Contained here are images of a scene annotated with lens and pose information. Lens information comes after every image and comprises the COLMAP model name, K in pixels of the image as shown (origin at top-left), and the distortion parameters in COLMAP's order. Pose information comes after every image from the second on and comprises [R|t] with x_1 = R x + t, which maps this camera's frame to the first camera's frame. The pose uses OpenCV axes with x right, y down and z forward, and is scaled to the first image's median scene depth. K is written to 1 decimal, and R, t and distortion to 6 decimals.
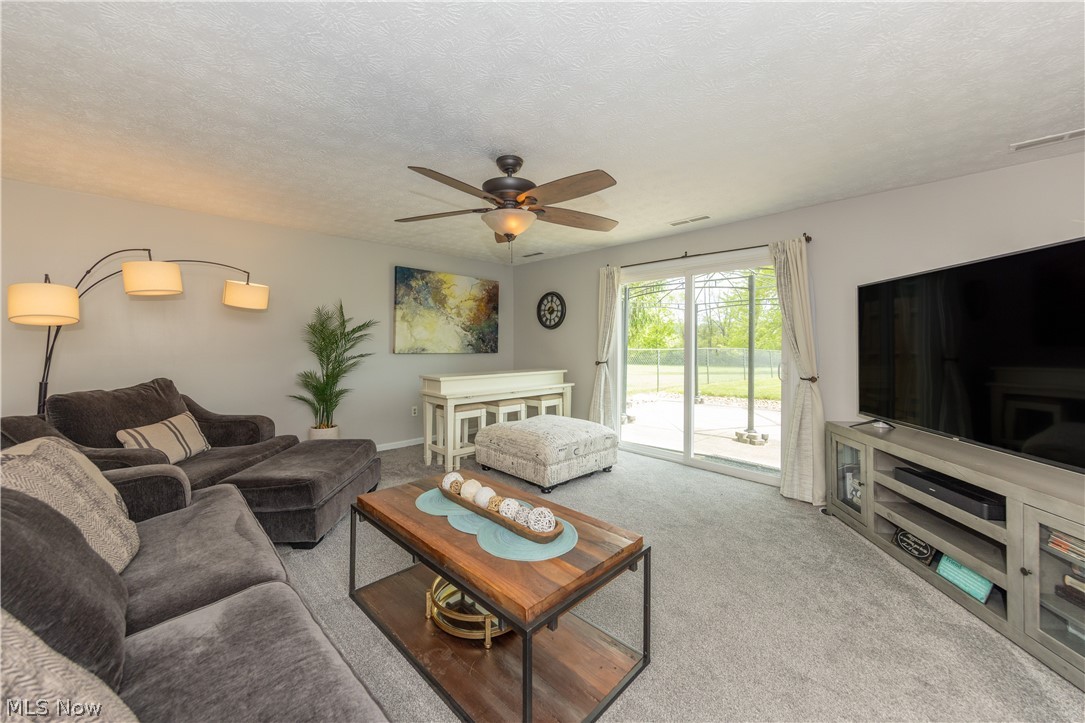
lens RADIAL K [[407.6, 0, 539.2], [0, 407.6, 338.7], [0, 0, 1]] dist [0.000128, -0.000013]
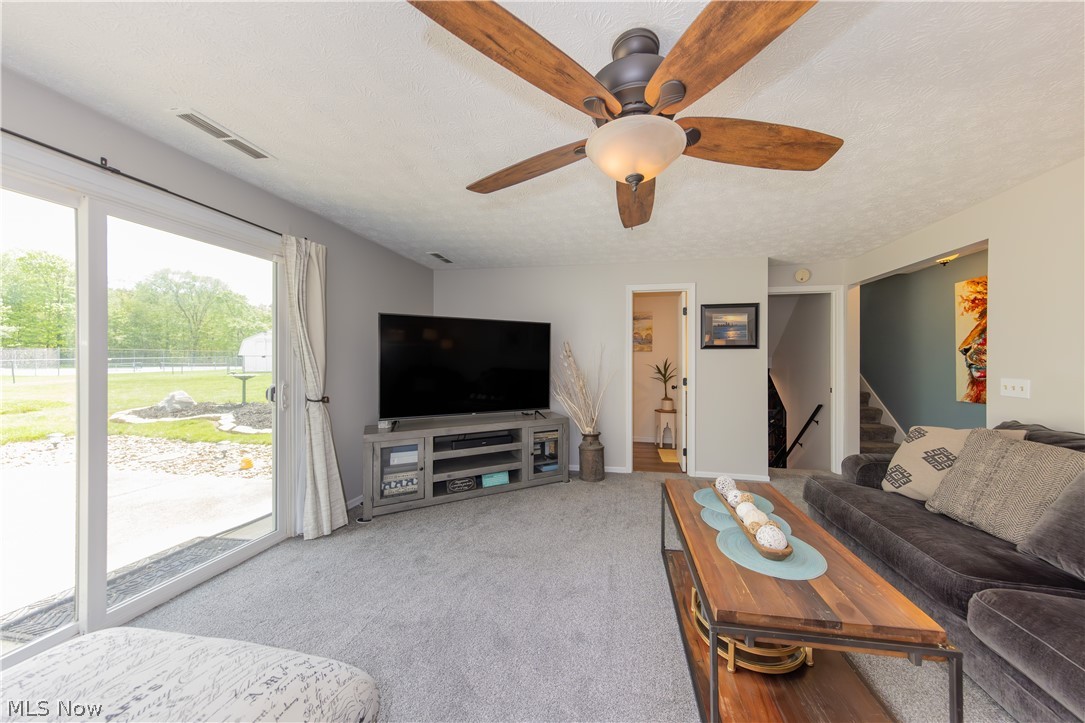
lens RADIAL K [[345.1, 0, 549.3], [0, 345.1, 361.0], [0, 0, 1]] dist [0.009335, 0.000014]
pose [[-0.553499, -0.004498, 0.832837, -0.201969], [-0.013539, 0.999902, -0.003598, 0.004362], [-0.832739, -0.013268, -0.553506, 0.695841]]
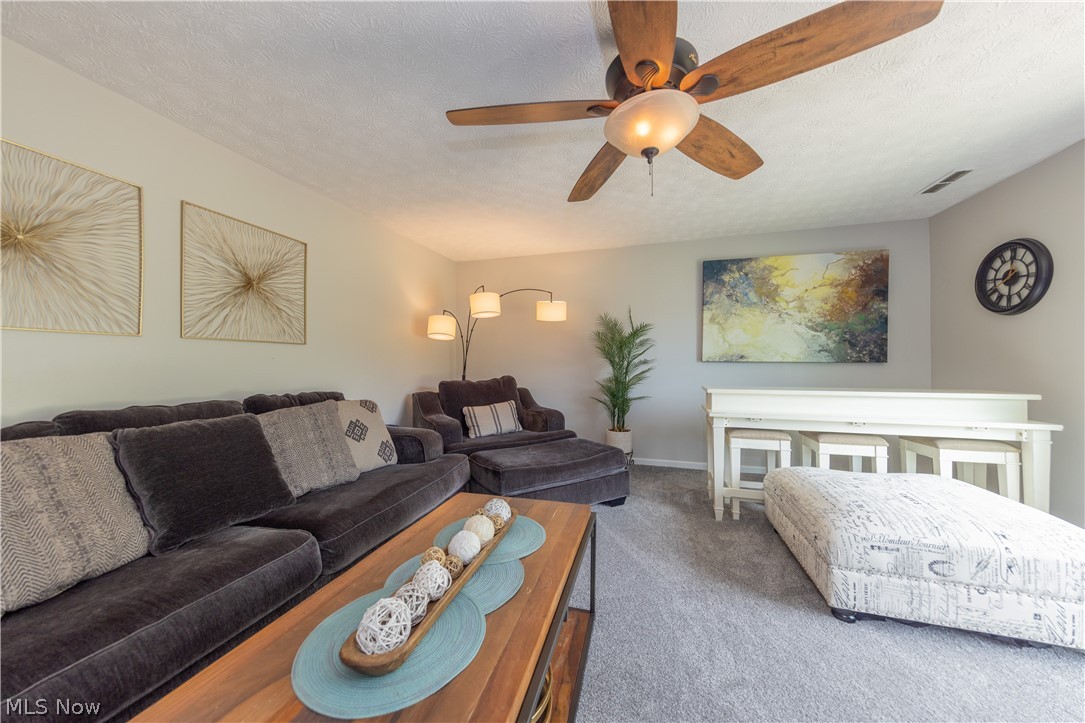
lens RADIAL K [[372.7, 0, 545.4], [0, 372.7, 360.9], [0, 0, 1]] dist [0.002264, 0.000173]
pose [[0.484574, -0.009203, -0.874702, 0.175810], [0.014799, 0.999888, -0.002322, 0.030660], [0.874625, -0.011820, 0.484656, 0.303876]]
